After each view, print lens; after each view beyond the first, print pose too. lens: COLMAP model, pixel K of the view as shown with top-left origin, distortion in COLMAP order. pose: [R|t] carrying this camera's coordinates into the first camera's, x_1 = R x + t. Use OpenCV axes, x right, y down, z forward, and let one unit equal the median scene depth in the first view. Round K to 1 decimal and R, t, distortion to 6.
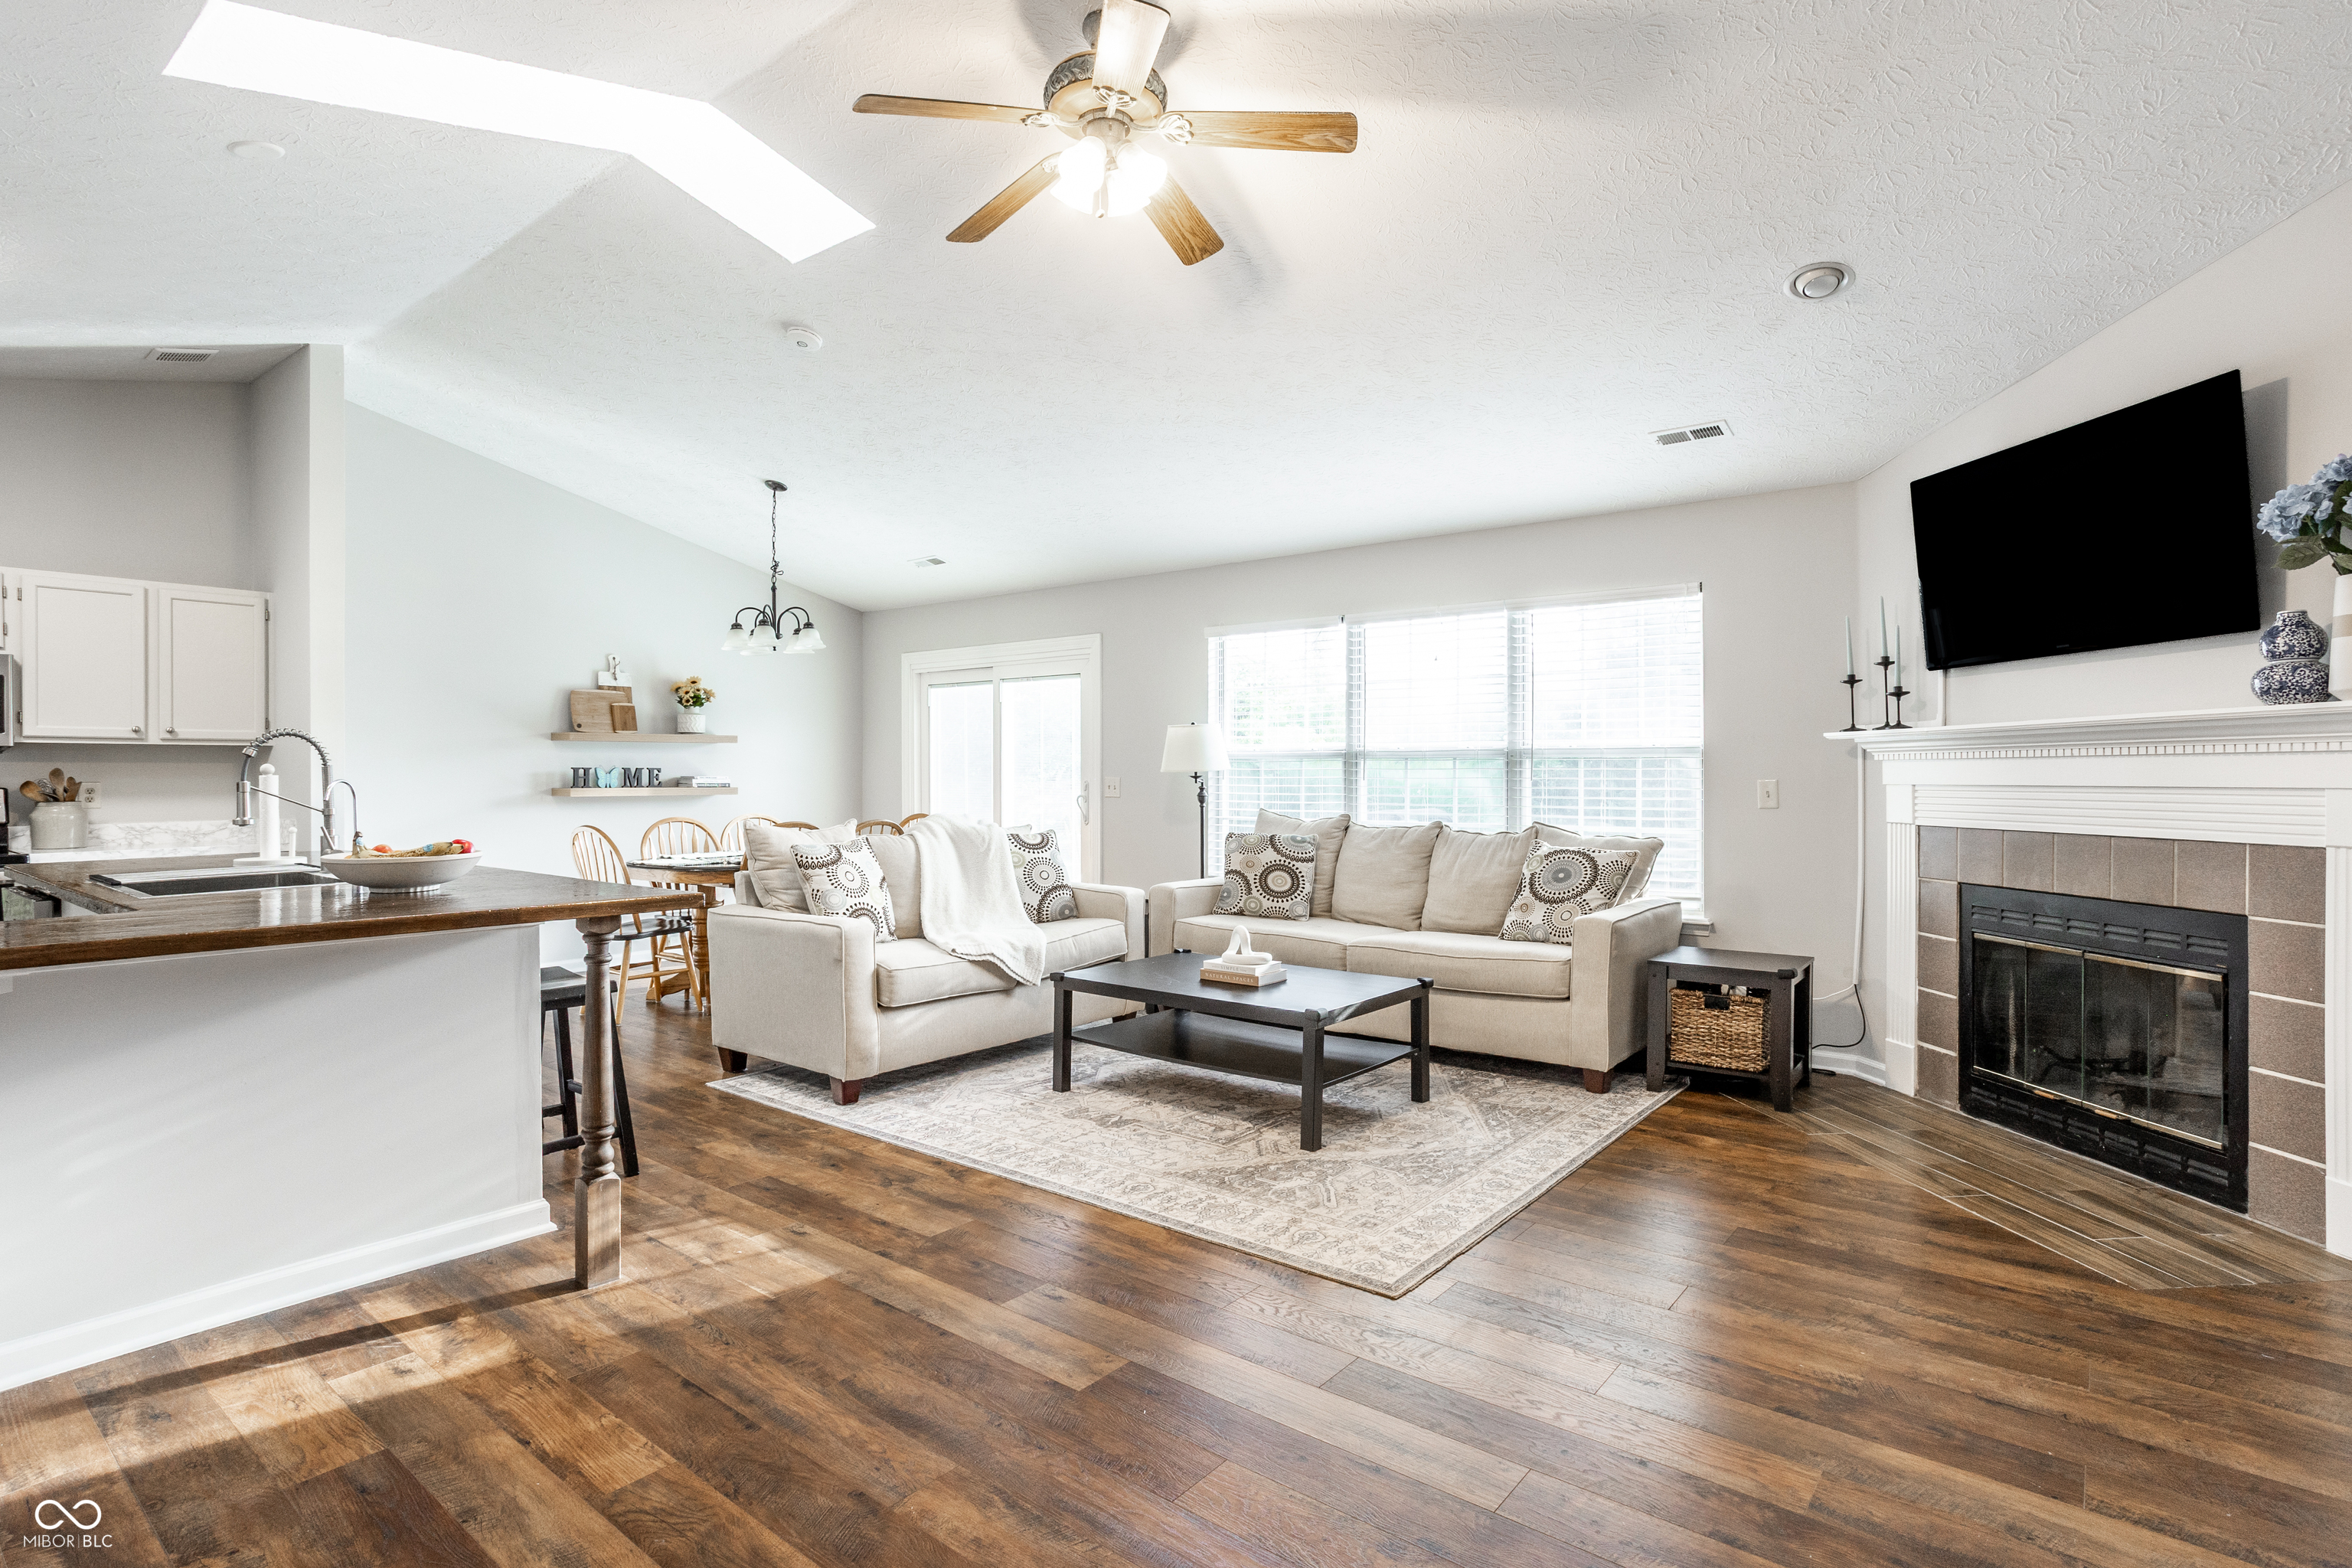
lens RADIAL K [[1162.4, 0, 1197.6], [0, 1162.4, 809.6], [0, 0, 1]] dist [-0.044126, 0.027749]
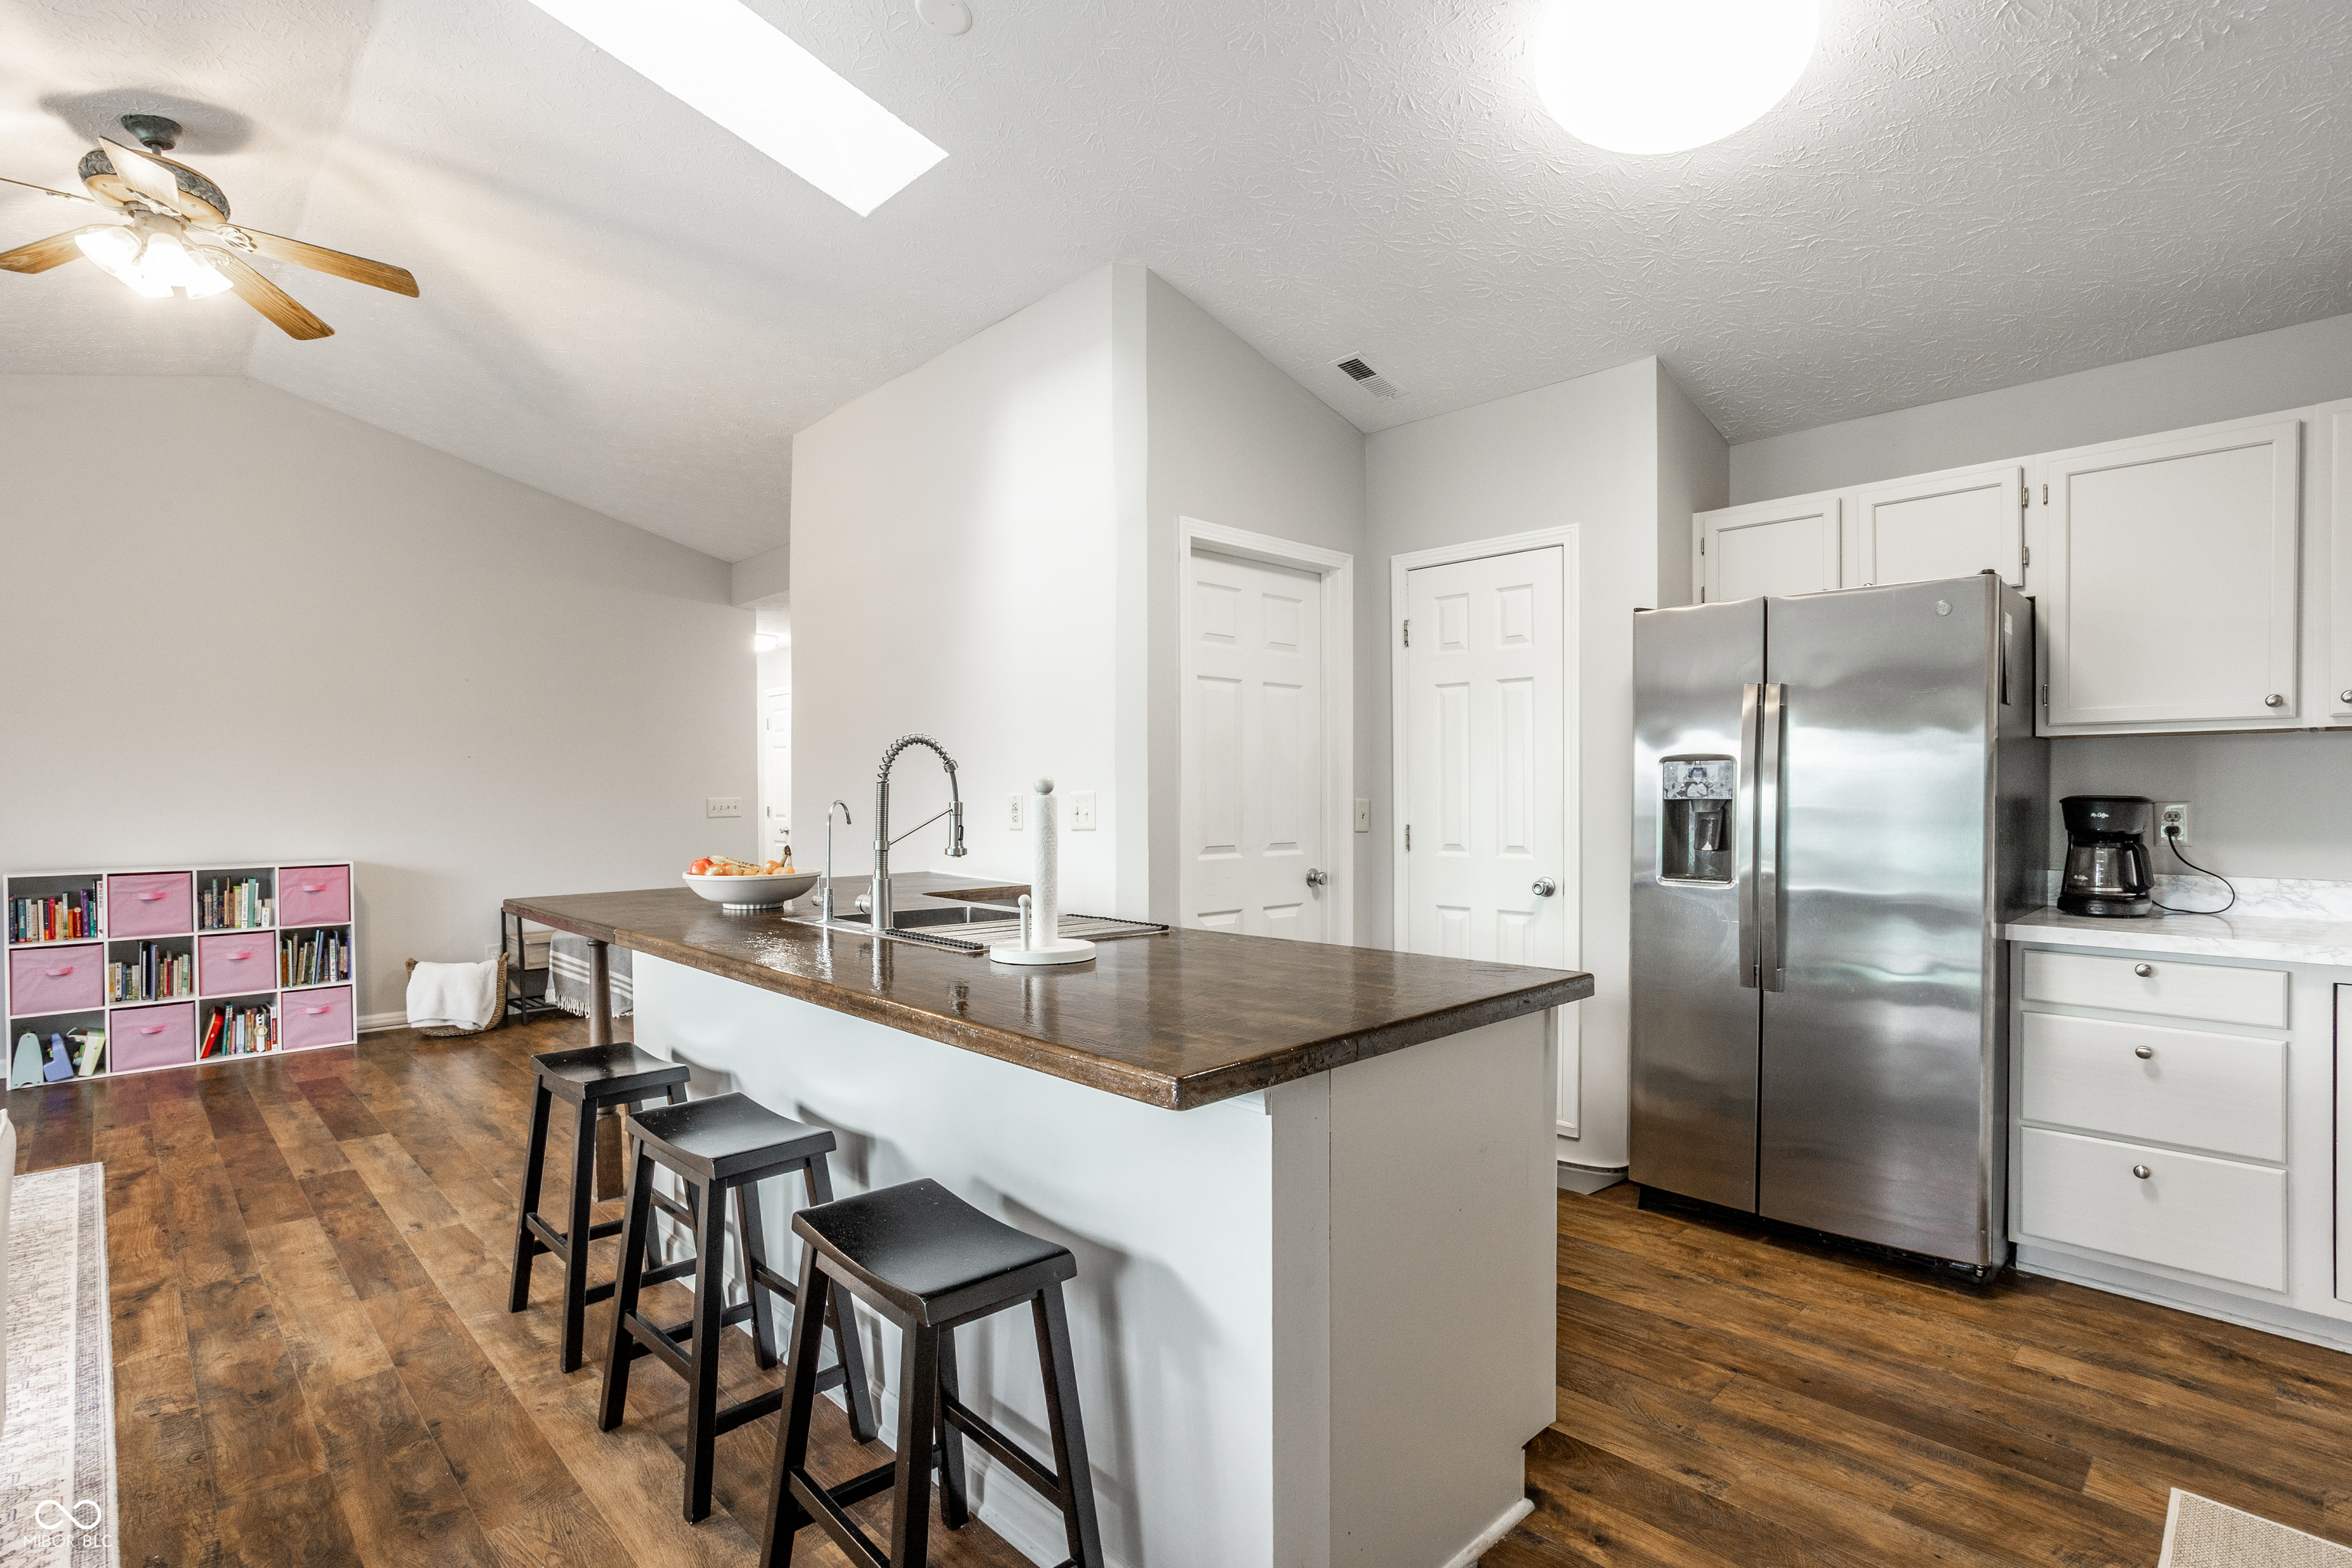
lens RADIAL K [[1162.4, 0, 1180.0], [0, 1162.4, 806.5], [0, 0, 1]] dist [-0.044126, 0.027749]
pose [[-0.989237, 0.005400, 0.146221, -0.773483], [0.012778, 0.998689, 0.049570, -0.042696], [-0.145761, 0.050905, -0.988009, 1.231831]]
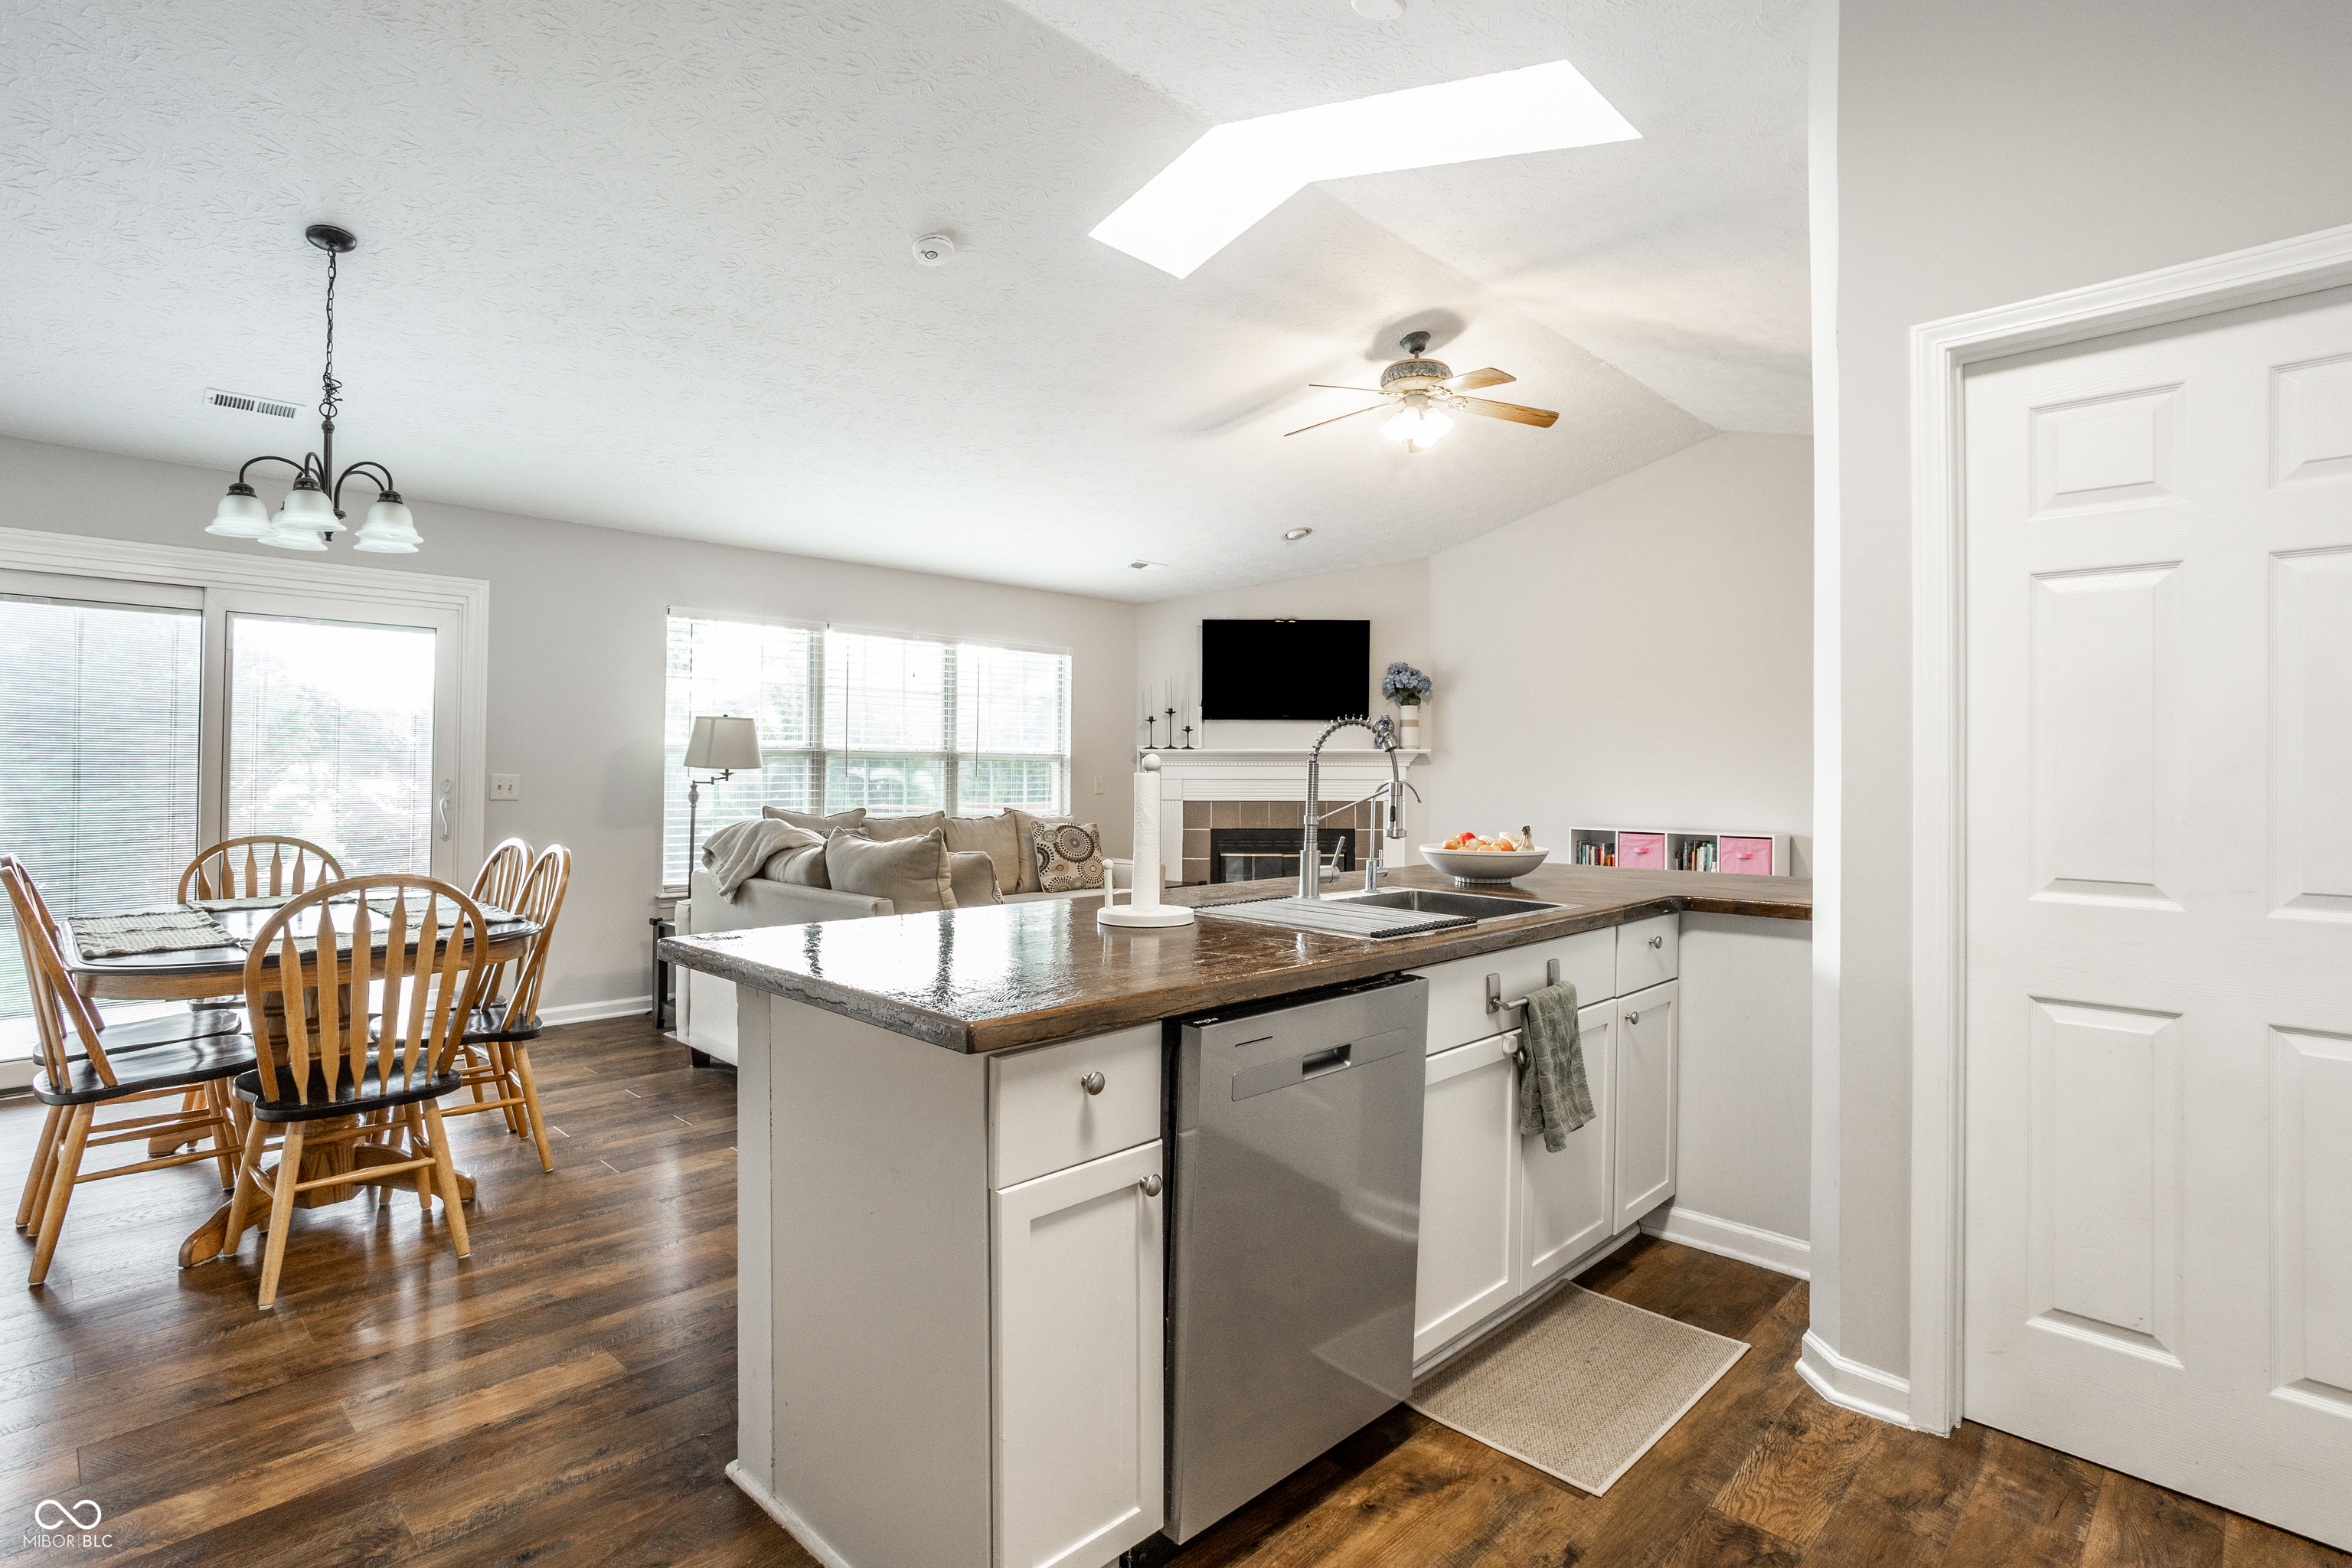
lens RADIAL K [[1162.4, 0, 1198.7], [0, 1162.4, 753.1], [0, 0, 1]] dist [-0.044126, 0.027749]
pose [[0.097426, 0.018603, 0.995069, -1.143499], [0.024525, 0.999477, -0.021087, -0.021180], [-0.994941, 0.026458, 0.096919, 0.720009]]
